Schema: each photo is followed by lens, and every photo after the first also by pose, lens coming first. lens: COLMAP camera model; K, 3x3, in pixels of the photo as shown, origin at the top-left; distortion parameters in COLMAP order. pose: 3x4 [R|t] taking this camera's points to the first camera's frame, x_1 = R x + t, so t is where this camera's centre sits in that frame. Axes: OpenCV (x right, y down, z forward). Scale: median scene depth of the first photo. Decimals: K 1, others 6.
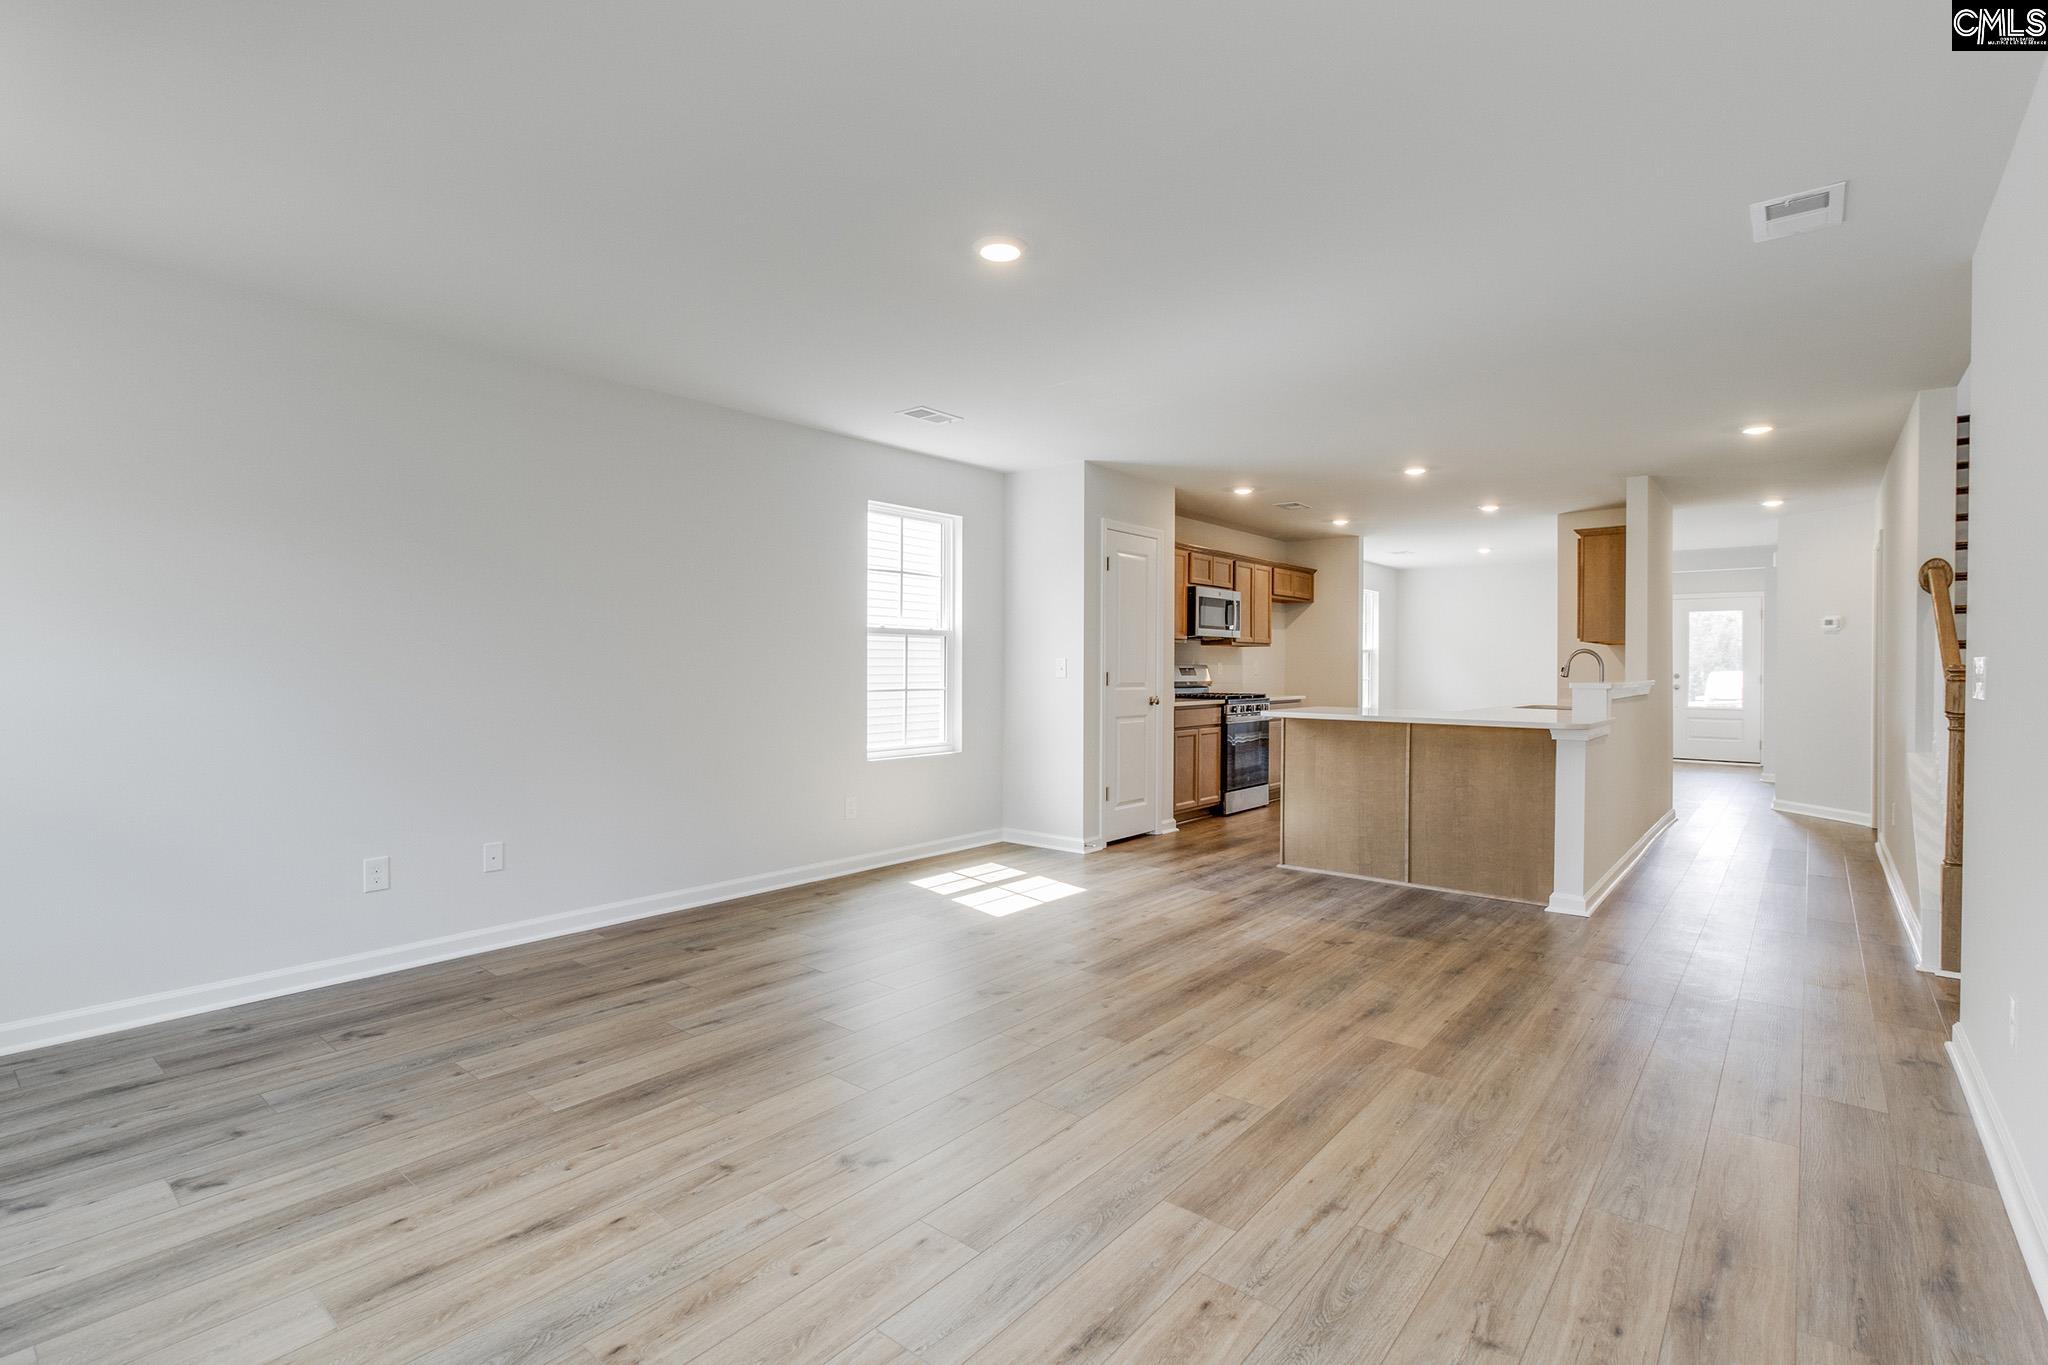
lens RADIAL K [[950.5, 0, 1030.4], [0, 950.5, 663.3], [0, 0, 1]] dist [0.003447, -0.000490]
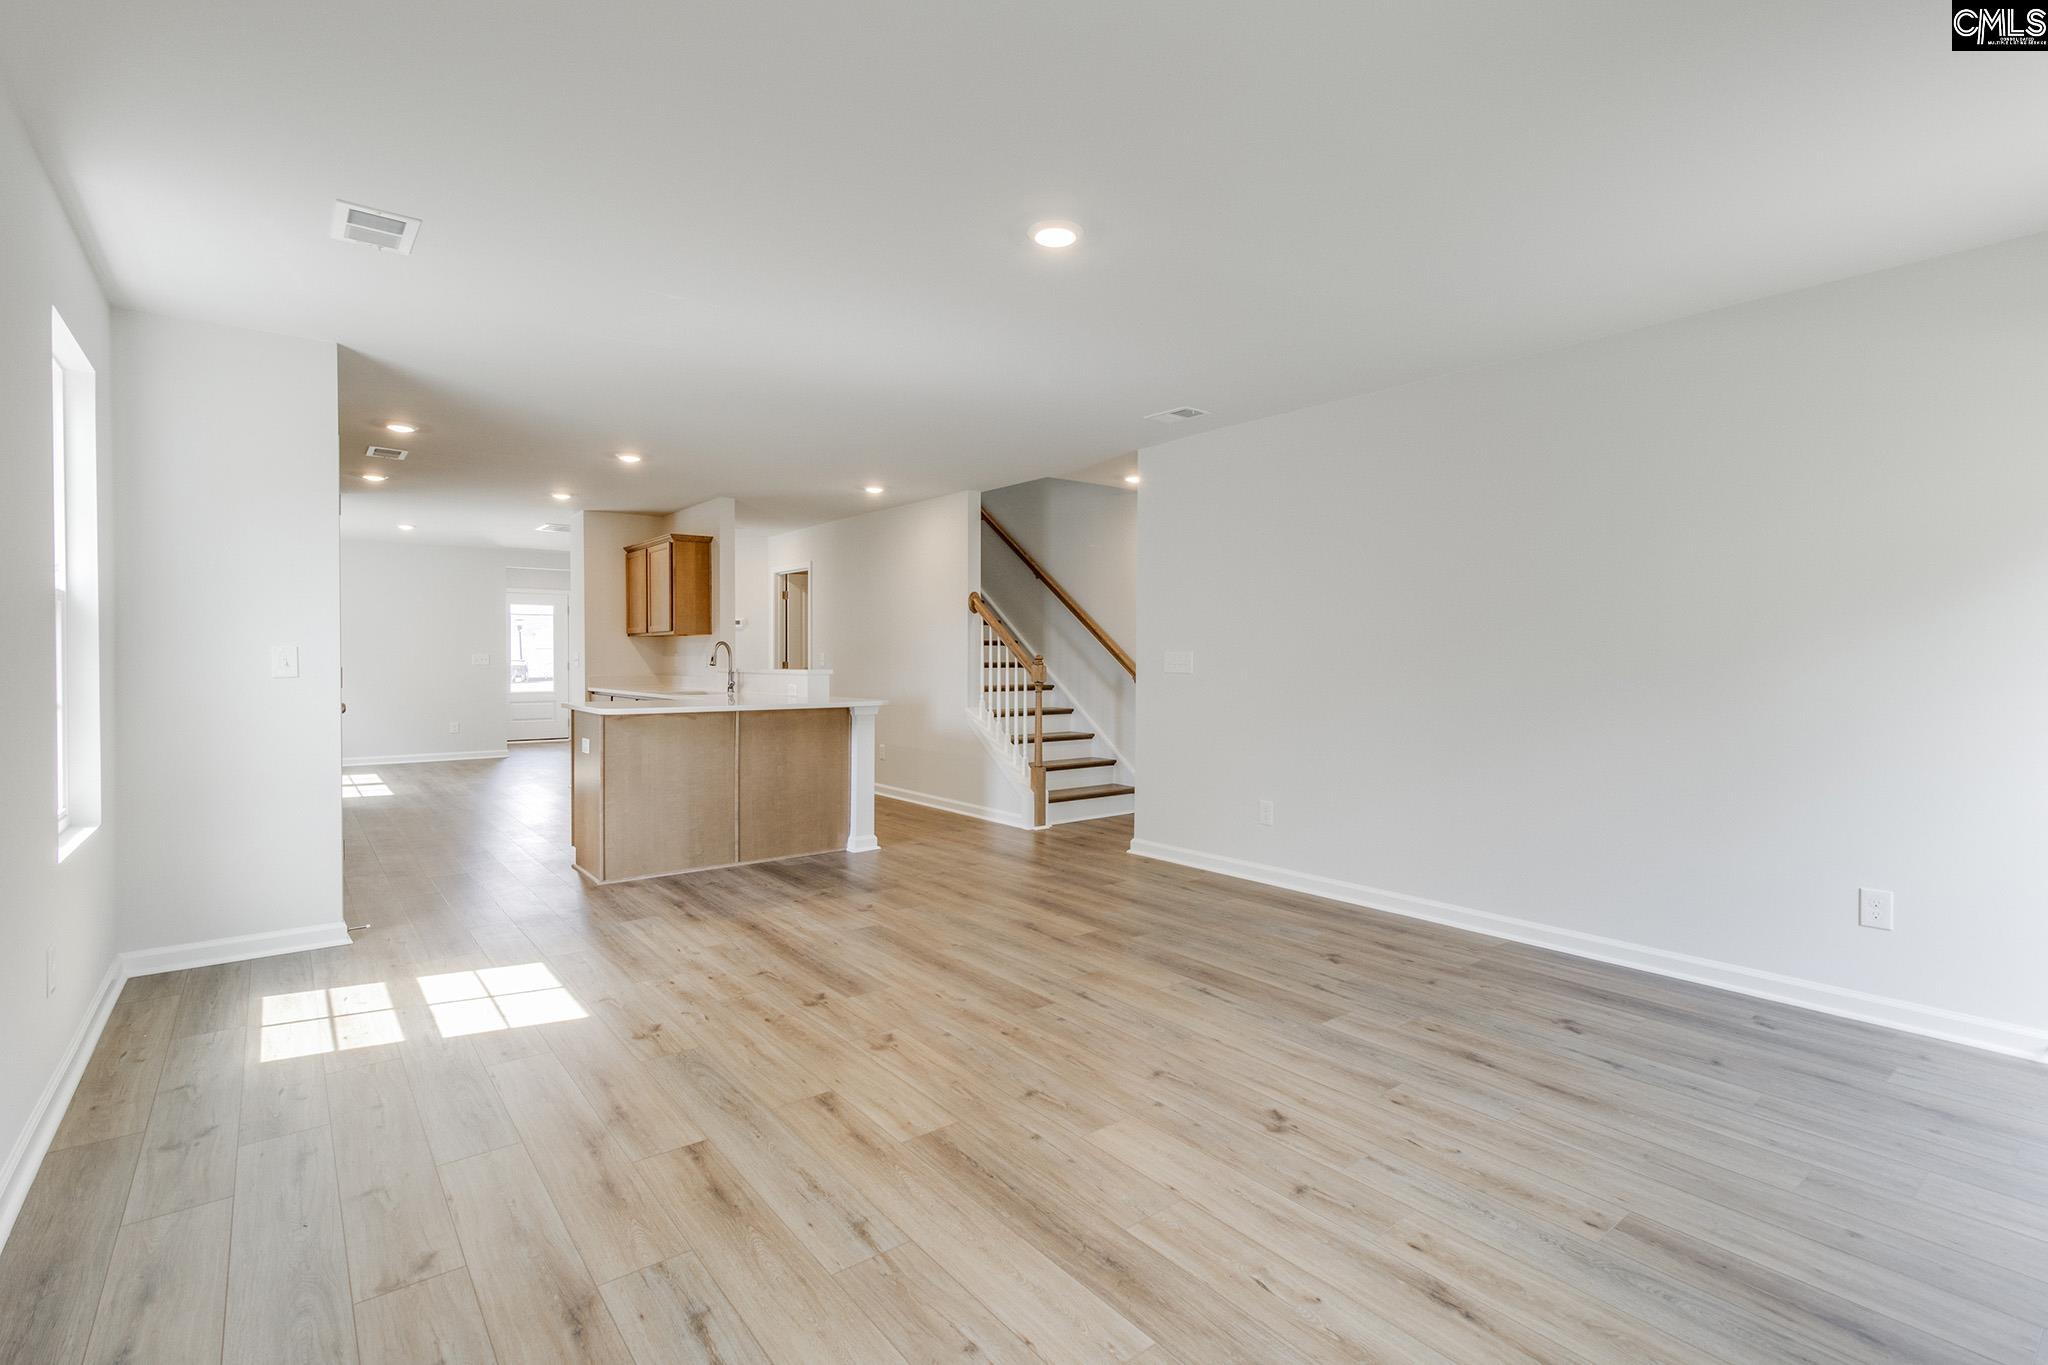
lens RADIAL K [[950.5, 0, 1031.8], [0, 950.5, 680.0], [0, 0, 1]] dist [0.003447, -0.000490]
pose [[0.210232, -0.029005, 0.977221, -0.733356], [-0.001461, 0.999549, 0.029982, -0.004612], [-0.977650, -0.007731, 0.210095, 0.605645]]
